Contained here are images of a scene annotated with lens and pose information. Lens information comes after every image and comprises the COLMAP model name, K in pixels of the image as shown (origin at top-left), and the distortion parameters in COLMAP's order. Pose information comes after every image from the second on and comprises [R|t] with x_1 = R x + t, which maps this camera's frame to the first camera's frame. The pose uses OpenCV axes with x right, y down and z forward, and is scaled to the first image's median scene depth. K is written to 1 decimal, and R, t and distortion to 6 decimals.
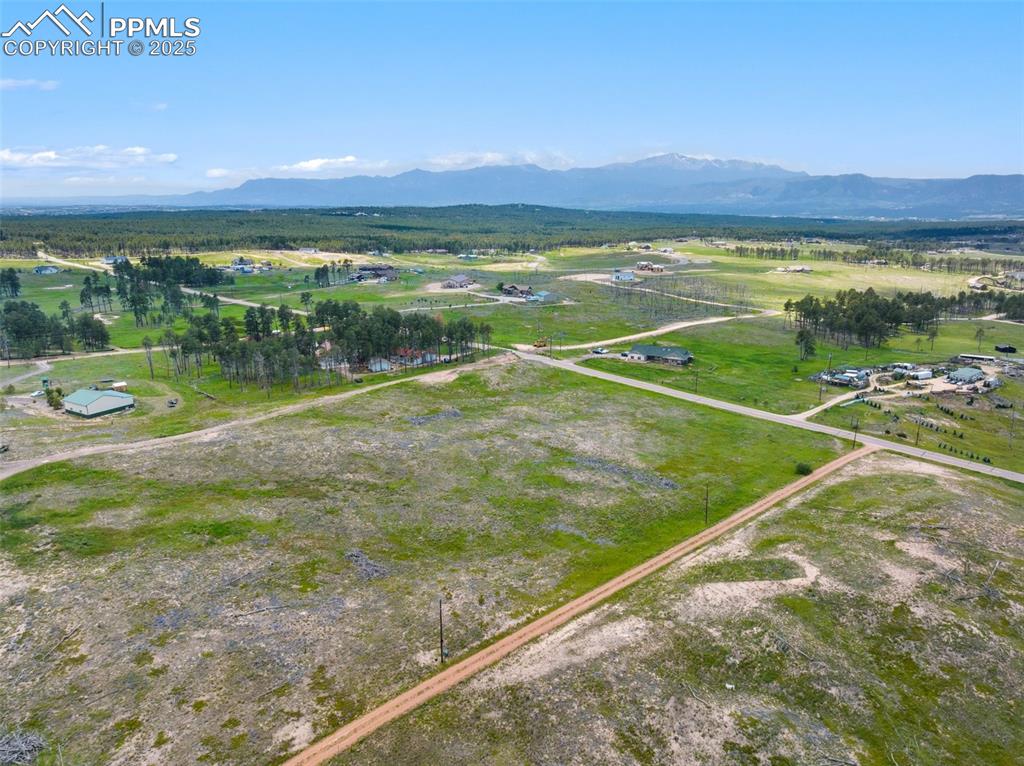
lens RADIAL K [[714.3, 0, 490.0], [0, 714.3, 385.2], [0, 0, 1]] dist [0.035710, -0.049479]
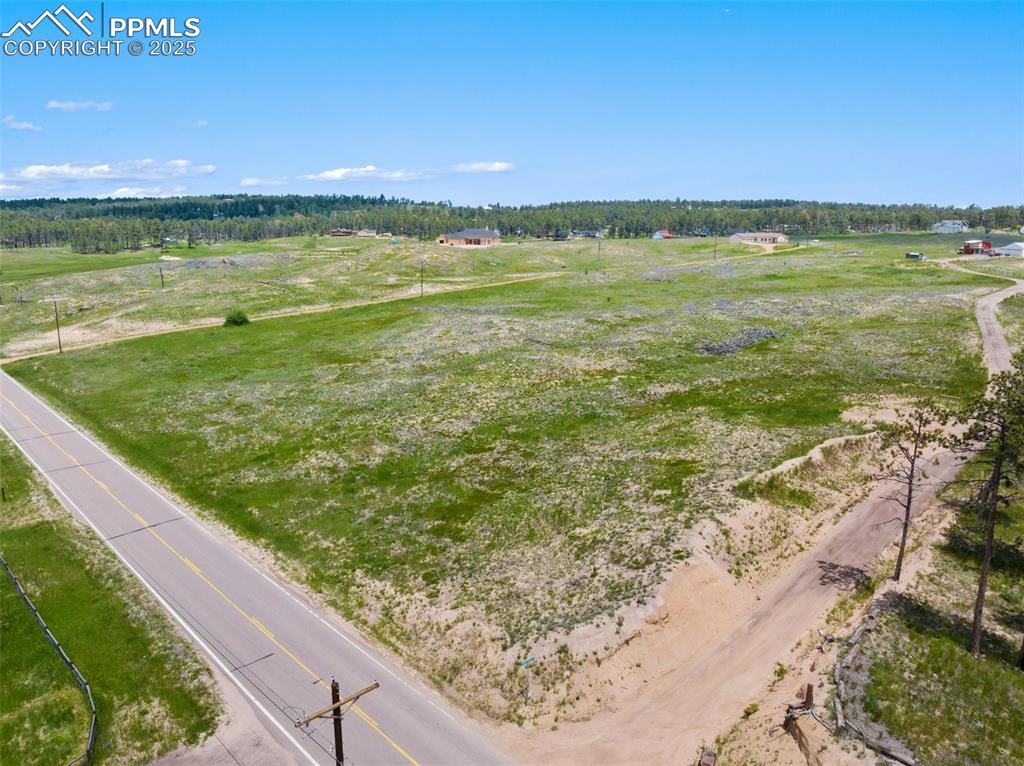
lens RADIAL K [[721.4, 0, 524.9], [0, 721.4, 382.7], [0, 0, 1]] dist [-0.036907, -0.006342]
pose [[-0.999742, -0.012671, -0.018835, 0.097177], [-0.020006, 0.883864, 0.467316, -0.178428], [0.010726, 0.467572, -0.883890, 1.470943]]
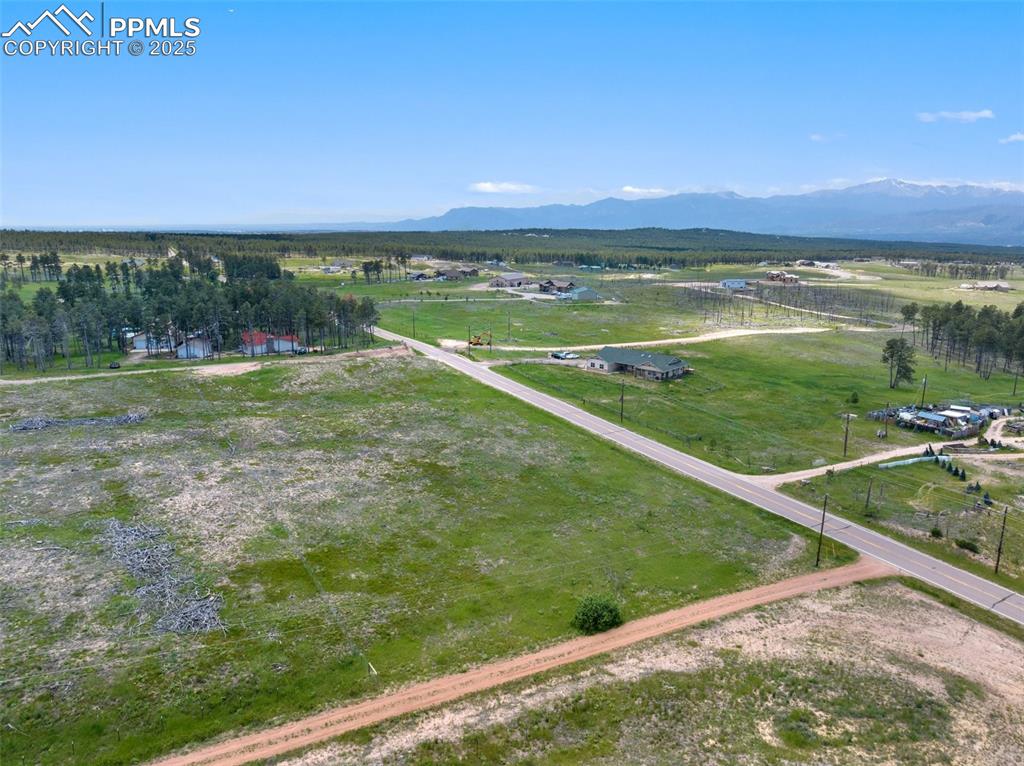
lens RADIAL K [[715.7, 0, 491.2], [0, 715.7, 382.5], [0, 0, 1]] dist [-0.002791, -0.000436]
pose [[0.966879, 0.061689, -0.247669, 0.388409], [-0.071540, 0.996957, -0.030966, 0.005509], [0.245005, 0.047658, 0.968350, 0.497693]]
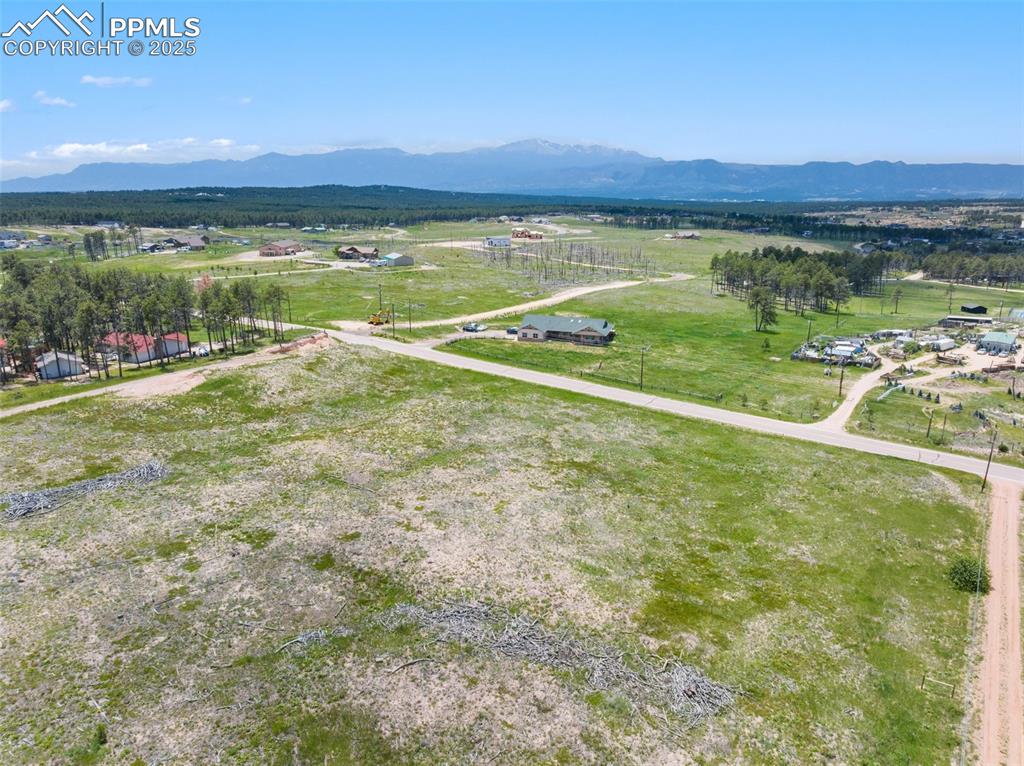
lens RADIAL K [[729.9, 0, 501.8], [0, 729.9, 383.5], [0, 0, 1]] dist [-0.014874, -0.003874]
pose [[0.981171, -0.049690, 0.186639, 0.080977], [0.047400, 0.998736, 0.016710, -0.011155], [-0.187234, -0.007549, 0.982286, 0.529391]]
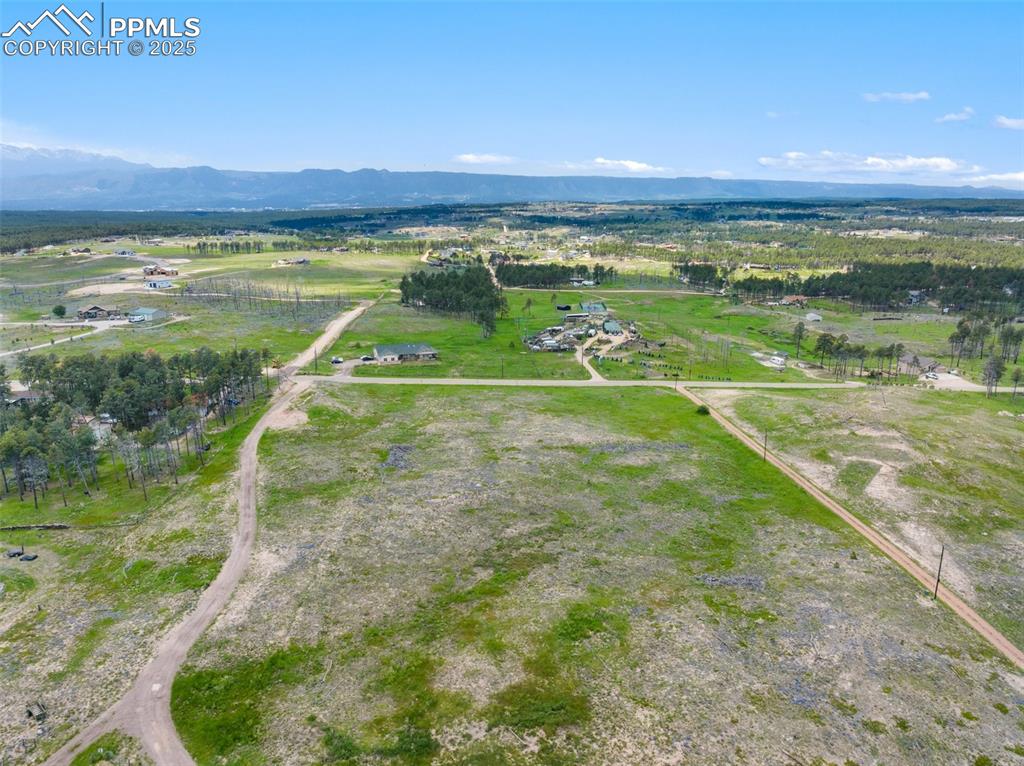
lens RADIAL K [[740.6, 0, 512.0], [0, 740.6, 383.0], [0, 0, 1]] dist [-0.029007, -0.008230]
pose [[0.658641, -0.193110, 0.727255, -0.592020], [0.191897, 0.977657, 0.085807, -0.087036], [-0.727576, 0.083041, 0.680982, 0.296859]]
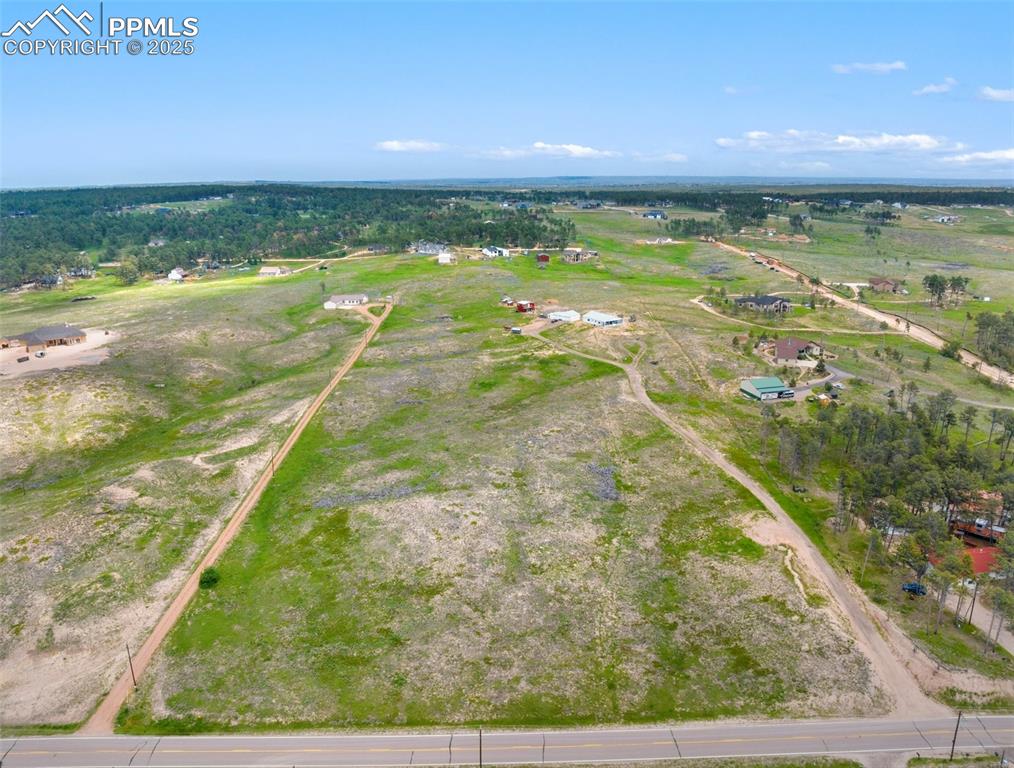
lens RADIAL K [[738.5, 0, 530.1], [0, 738.5, 383.3], [0, 0, 1]] dist [-0.041712, 0.000205]
pose [[-0.679560, 0.202180, -0.705211, 0.617569], [-0.190297, 0.879792, 0.435607, -0.450494], [0.708510, 0.430220, -0.559397, 1.378186]]
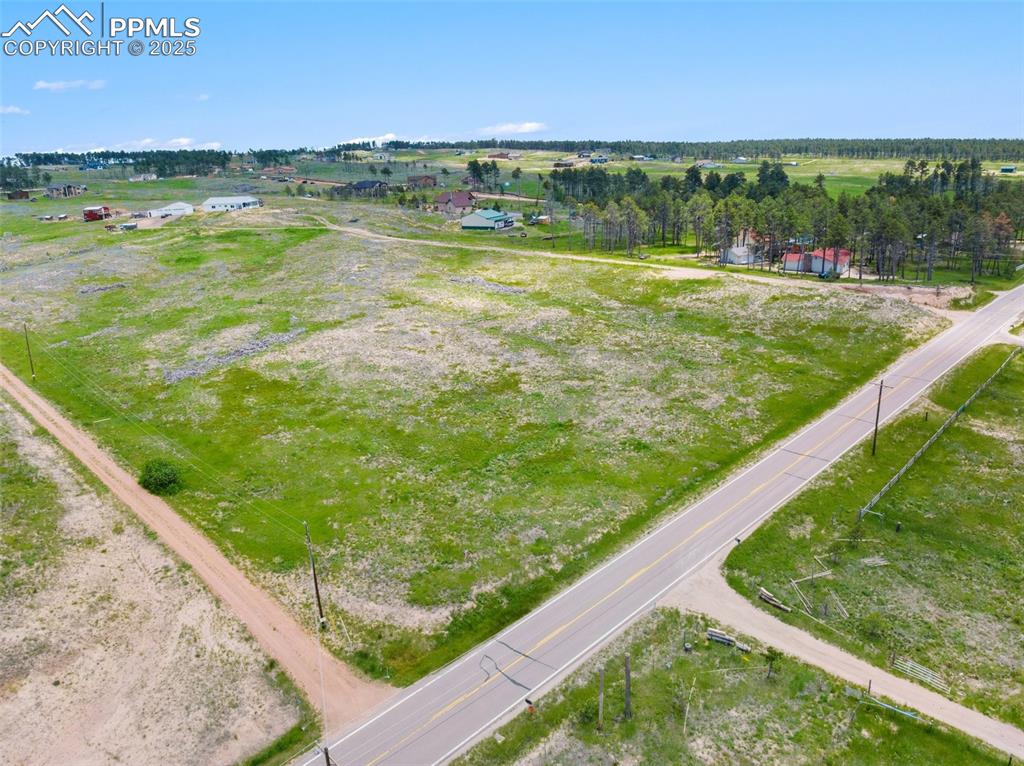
lens RADIAL K [[740.6, 0, 512.0], [0, 740.6, 383.0], [0, 0, 1]] dist [-0.029007, -0.008230]
pose [[0.018768, 0.306628, -0.951645, 0.703290], [-0.220985, 0.929544, 0.295148, -0.096814], [0.975097, 0.204760, 0.085206, 0.959308]]
